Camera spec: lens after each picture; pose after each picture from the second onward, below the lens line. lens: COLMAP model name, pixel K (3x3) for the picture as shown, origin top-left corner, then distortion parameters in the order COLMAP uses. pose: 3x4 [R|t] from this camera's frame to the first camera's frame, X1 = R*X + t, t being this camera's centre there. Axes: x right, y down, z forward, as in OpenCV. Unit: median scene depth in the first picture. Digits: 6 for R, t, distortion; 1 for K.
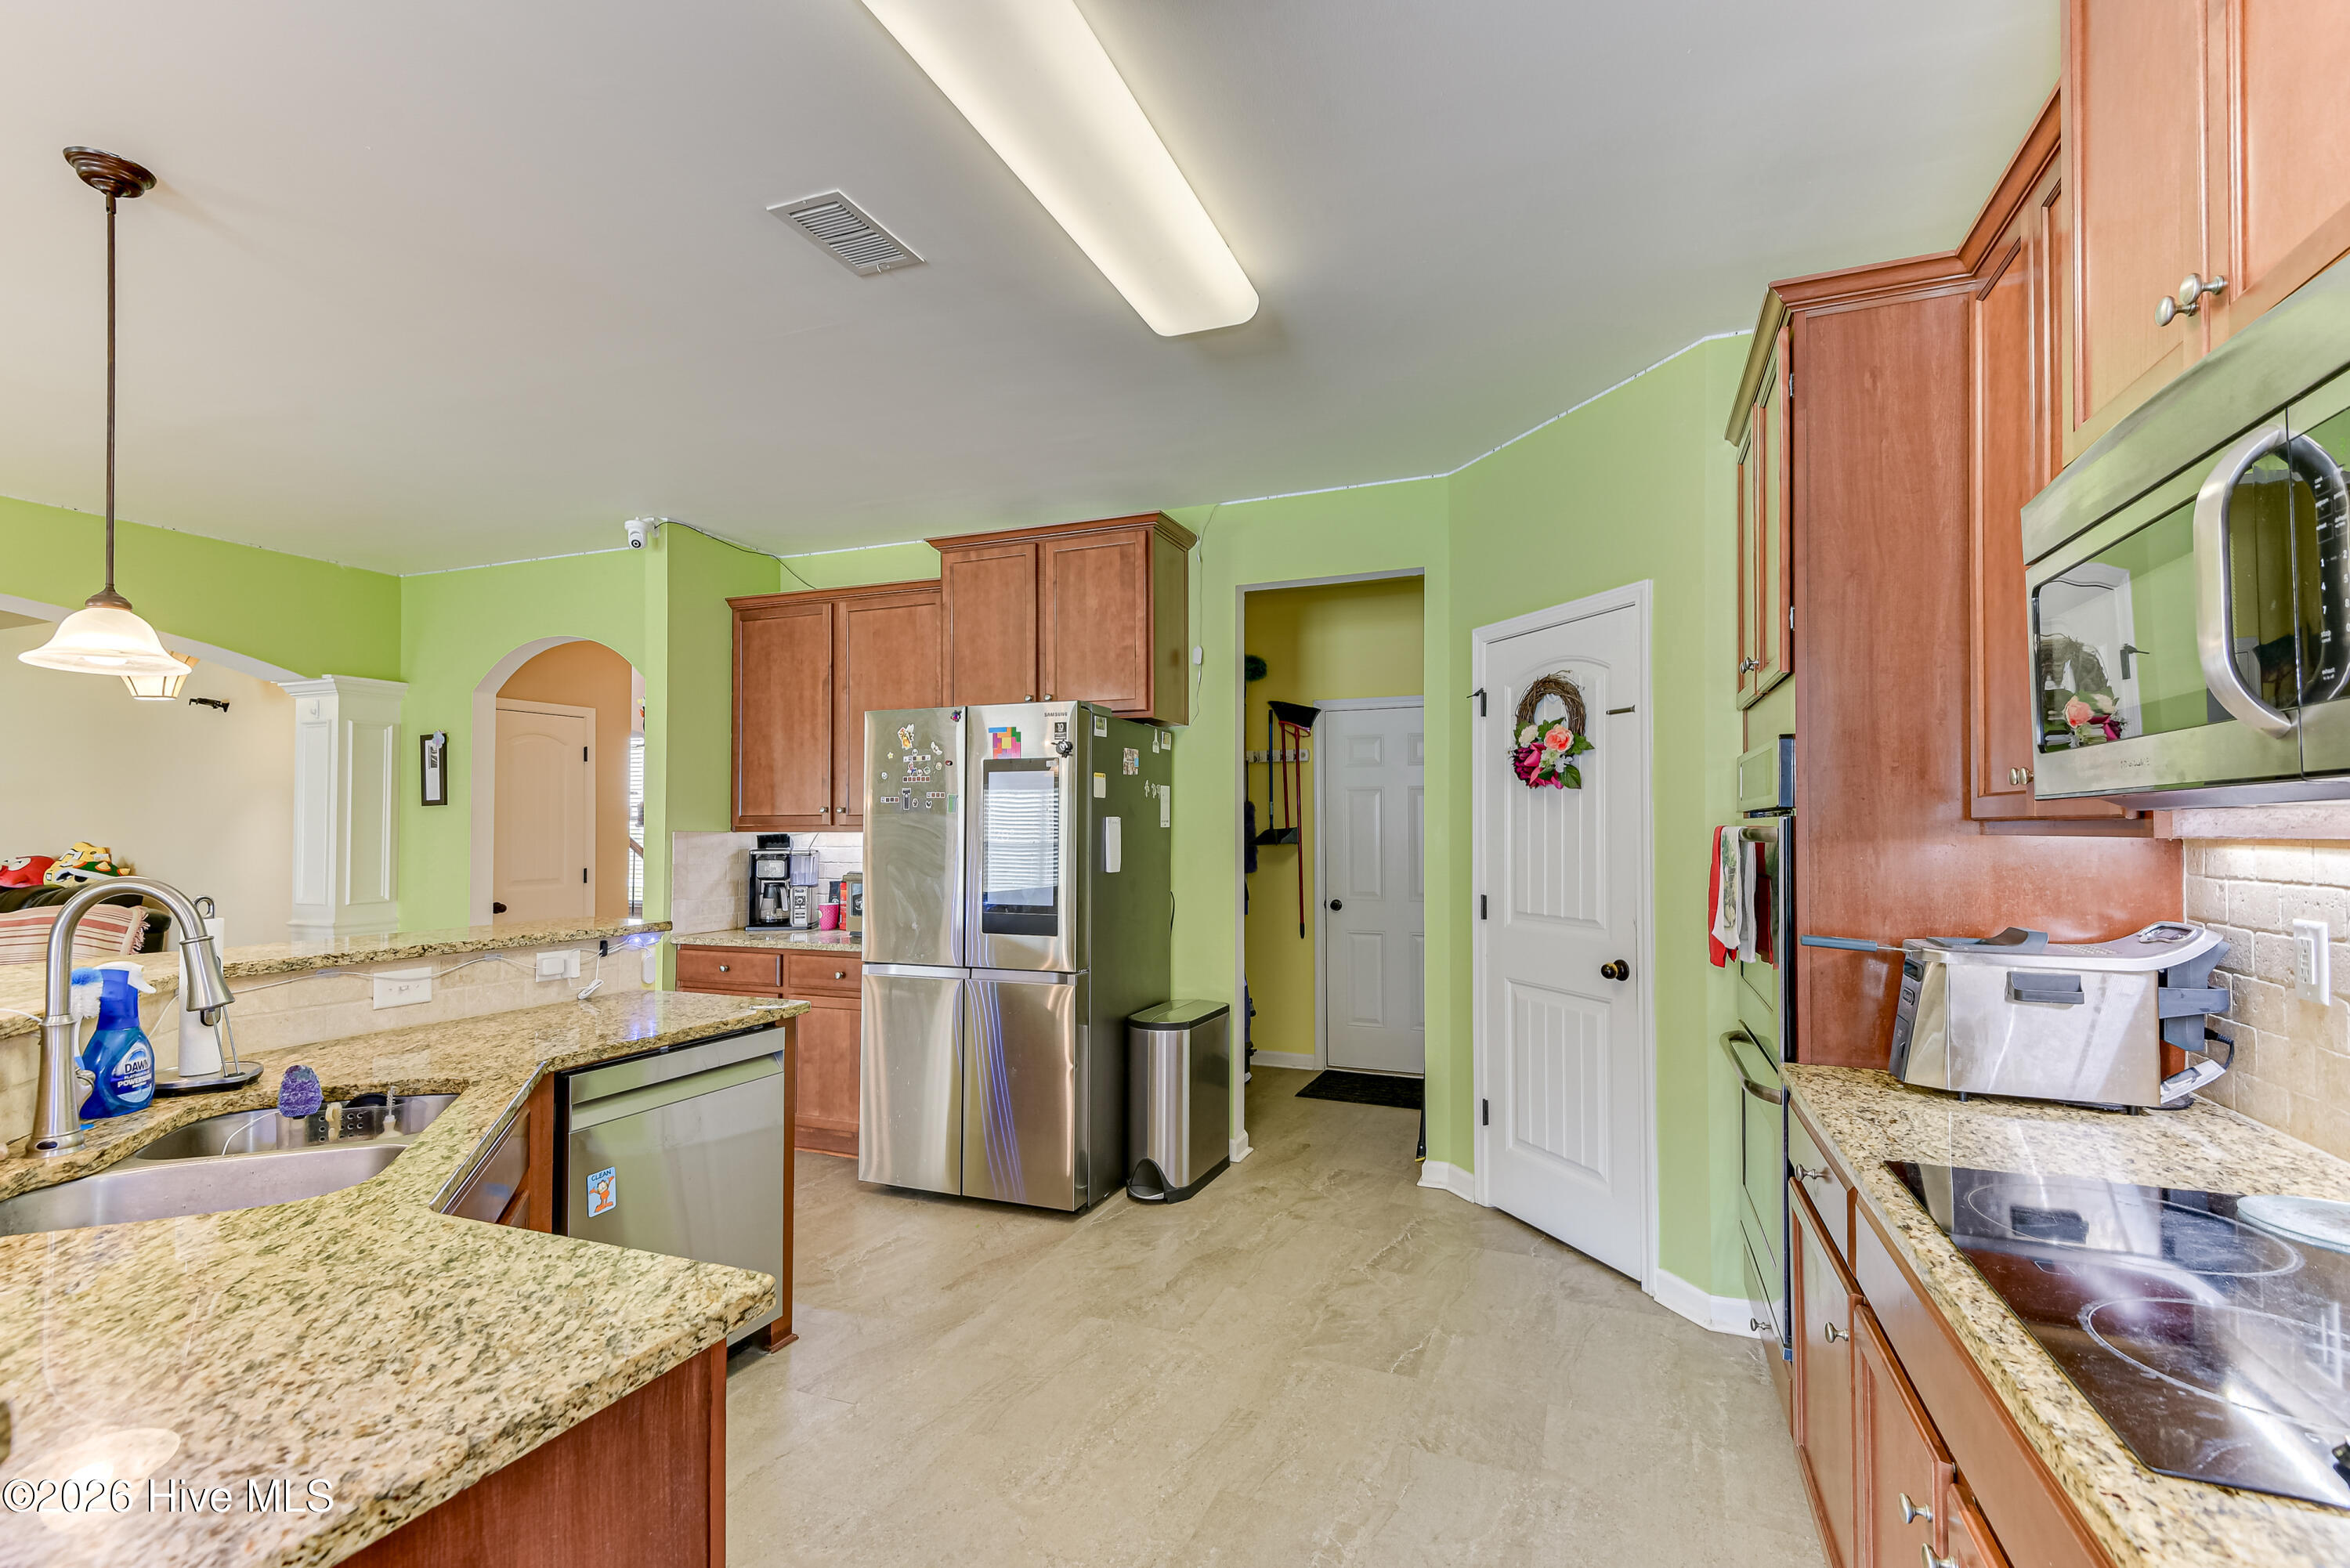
lens RADIAL K [[1052.2, 0, 1173.2], [0, 1052.2, 819.6], [0, 0, 1]] dist [0.021270, -0.009282]
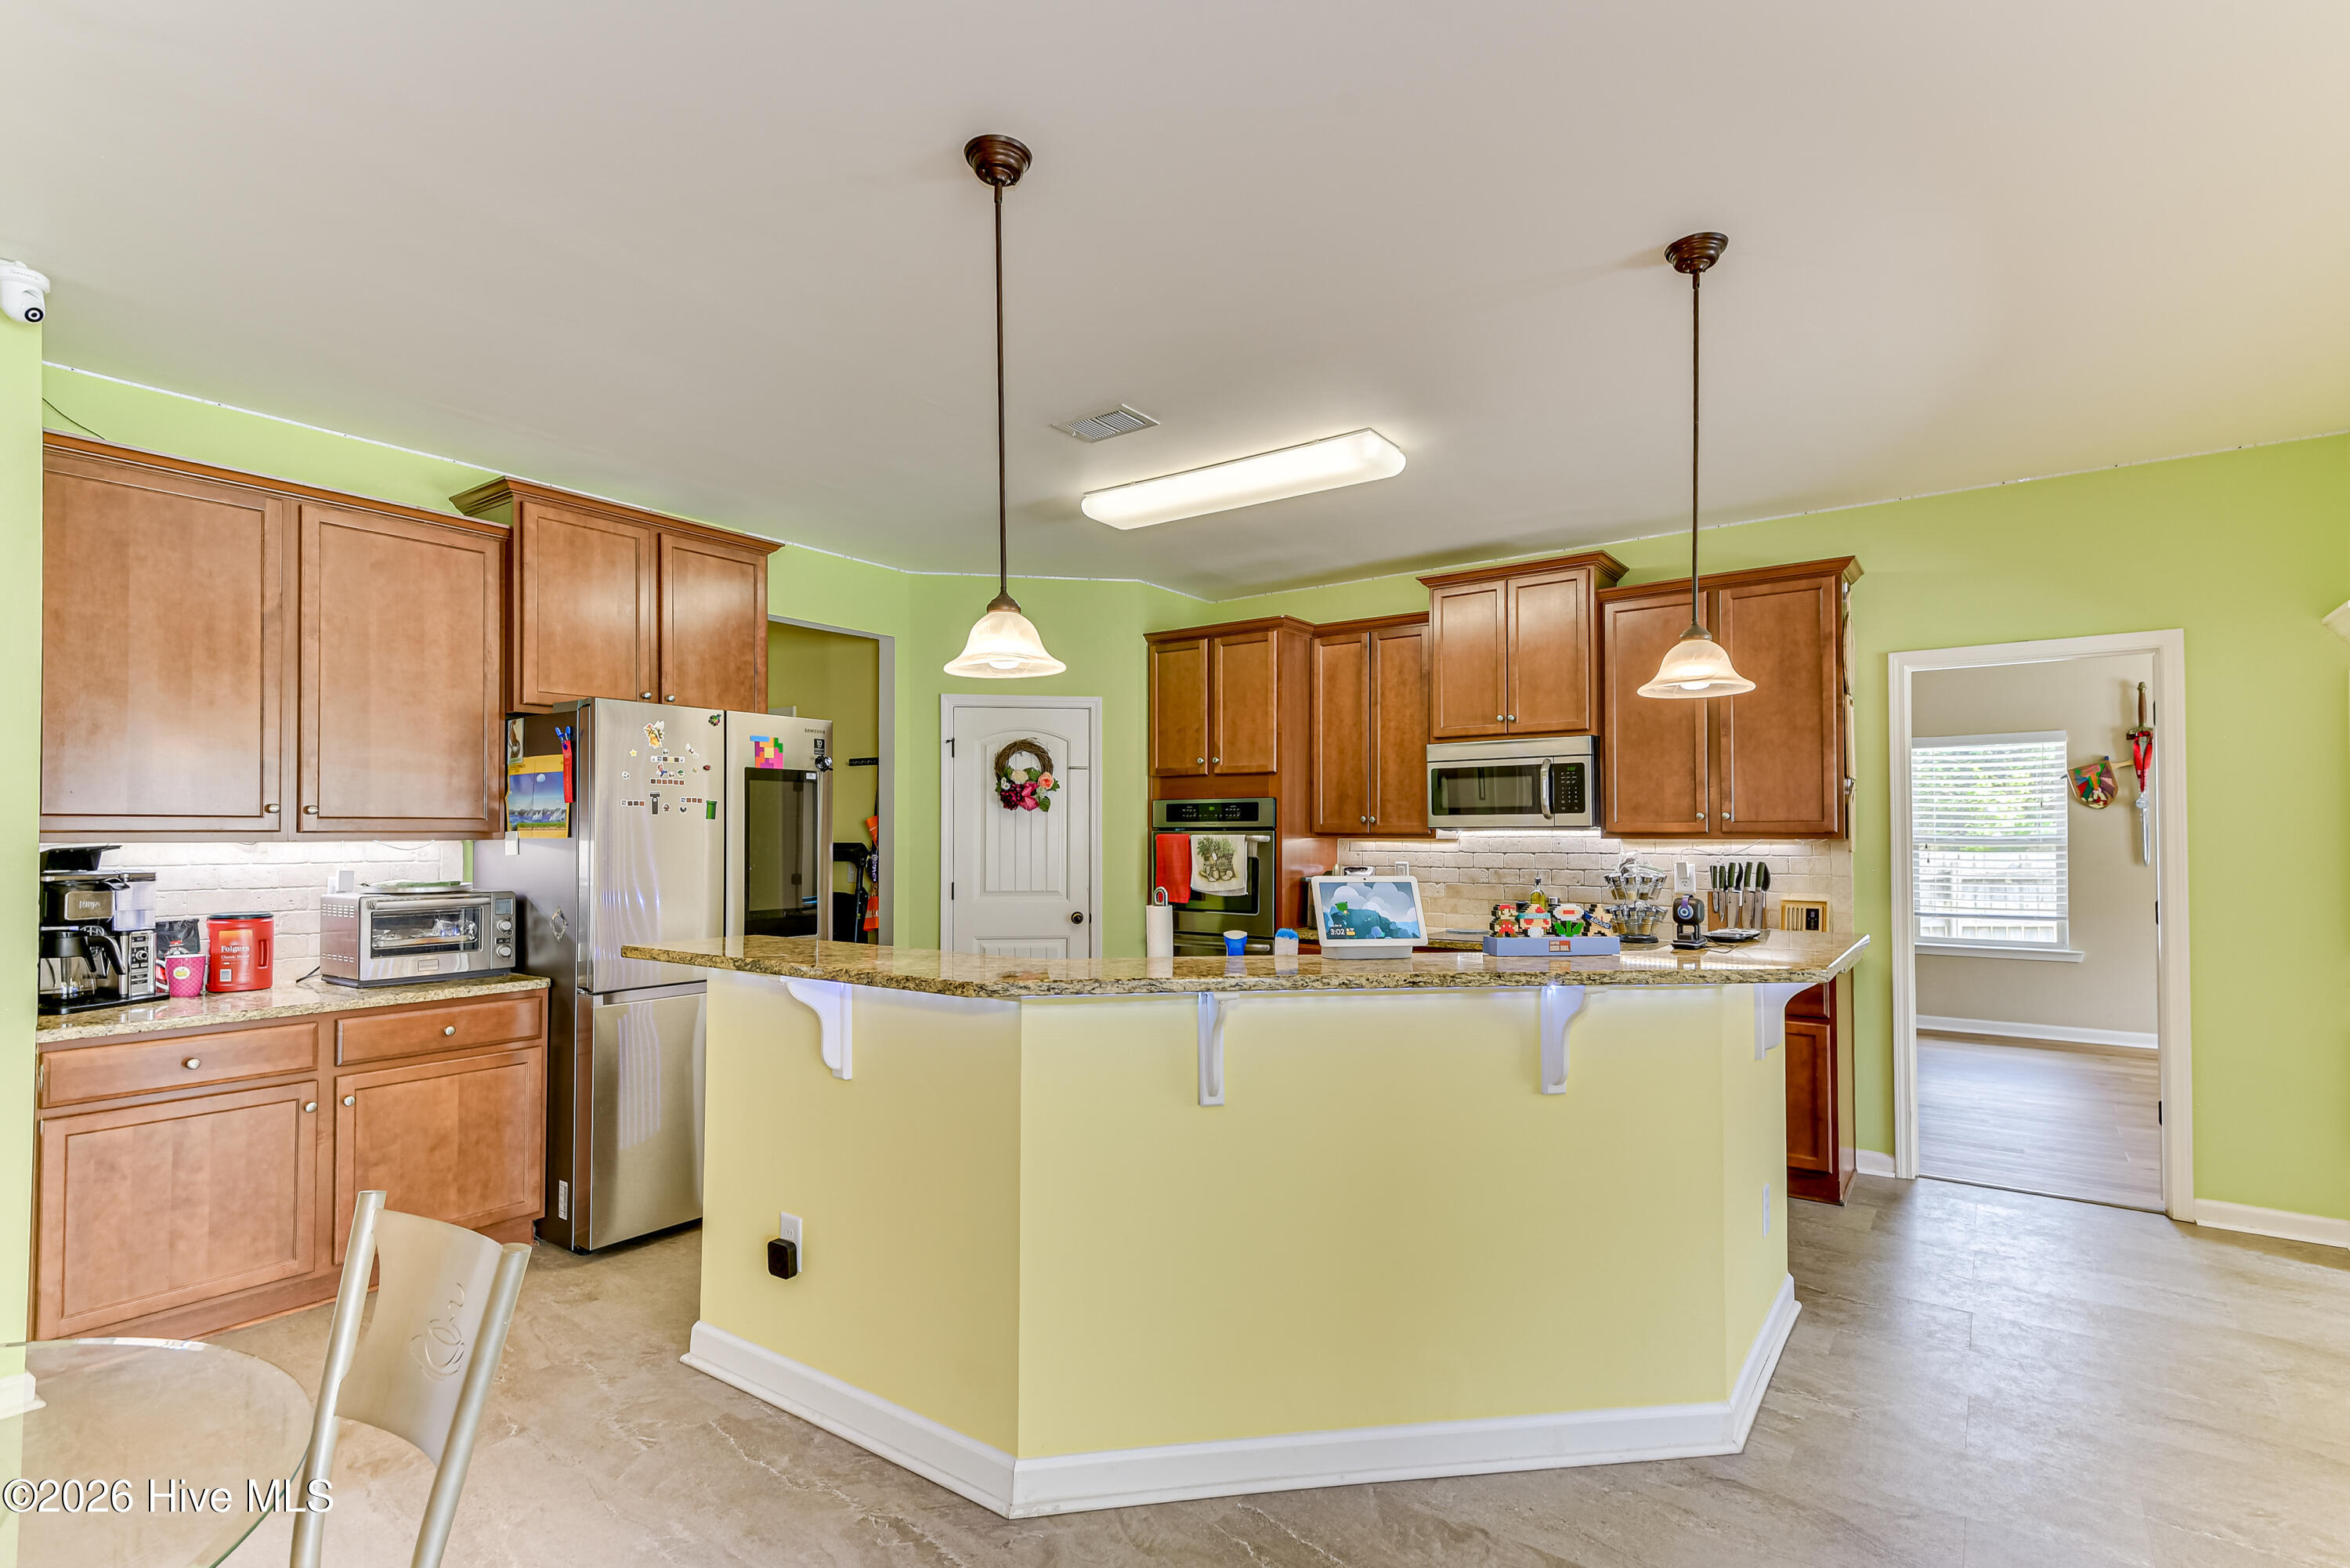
lens RADIAL K [[1134.3, 0, 1157.2], [0, 1134.3, 817.1], [0, 0, 1]] dist [0.034473, -0.005984]
pose [[0.258657, 0.018242, 0.965797, -1.094475], [-0.006907, 0.999831, -0.017035, 0.006248], [-0.965945, -0.002265, 0.258739, 0.334253]]
